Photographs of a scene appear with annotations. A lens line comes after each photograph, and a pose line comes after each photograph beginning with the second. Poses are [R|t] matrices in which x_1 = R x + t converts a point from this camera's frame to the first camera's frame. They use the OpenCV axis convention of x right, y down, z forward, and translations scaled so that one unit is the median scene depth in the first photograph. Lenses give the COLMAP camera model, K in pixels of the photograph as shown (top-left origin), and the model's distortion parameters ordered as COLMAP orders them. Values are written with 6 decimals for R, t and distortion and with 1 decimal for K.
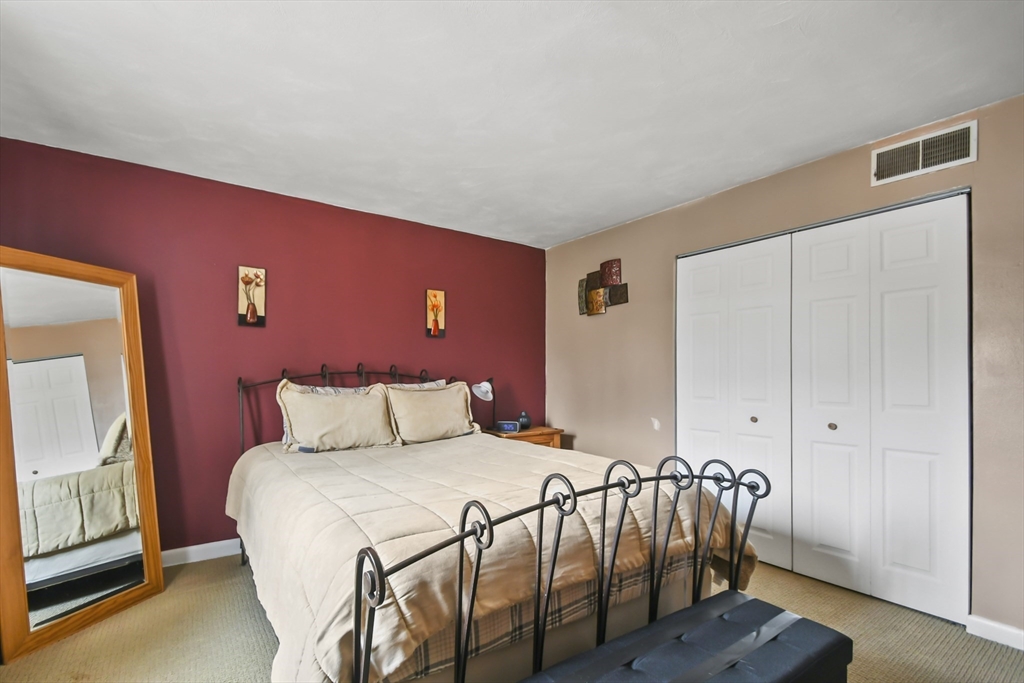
lens RADIAL K [[466.7, 0, 481.6], [0, 466.7, 374.9], [0, 0, 1]] dist [0.011609, -0.010414]
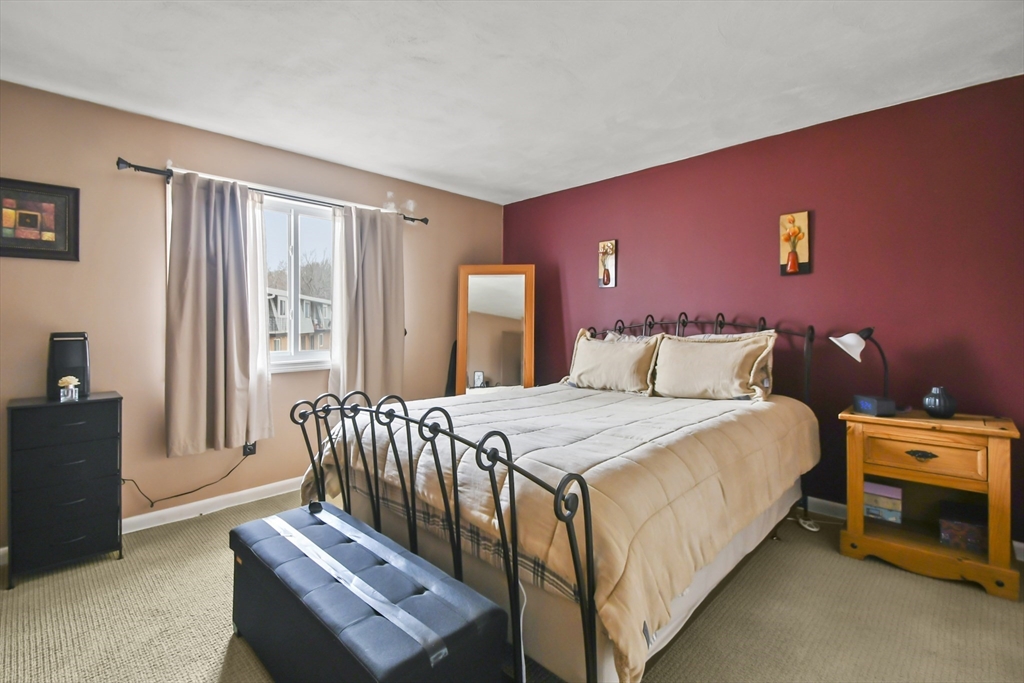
lens RADIAL K [[466.7, 0, 512.0], [0, 466.7, 334.8], [0, 0, 1]] dist [0.011609, -0.010414]
pose [[0.202154, 0.011082, -0.979291, 0.673113], [0.003970, 0.999918, 0.012135, 0.008183], [0.979346, -0.006341, 0.202093, 0.472012]]
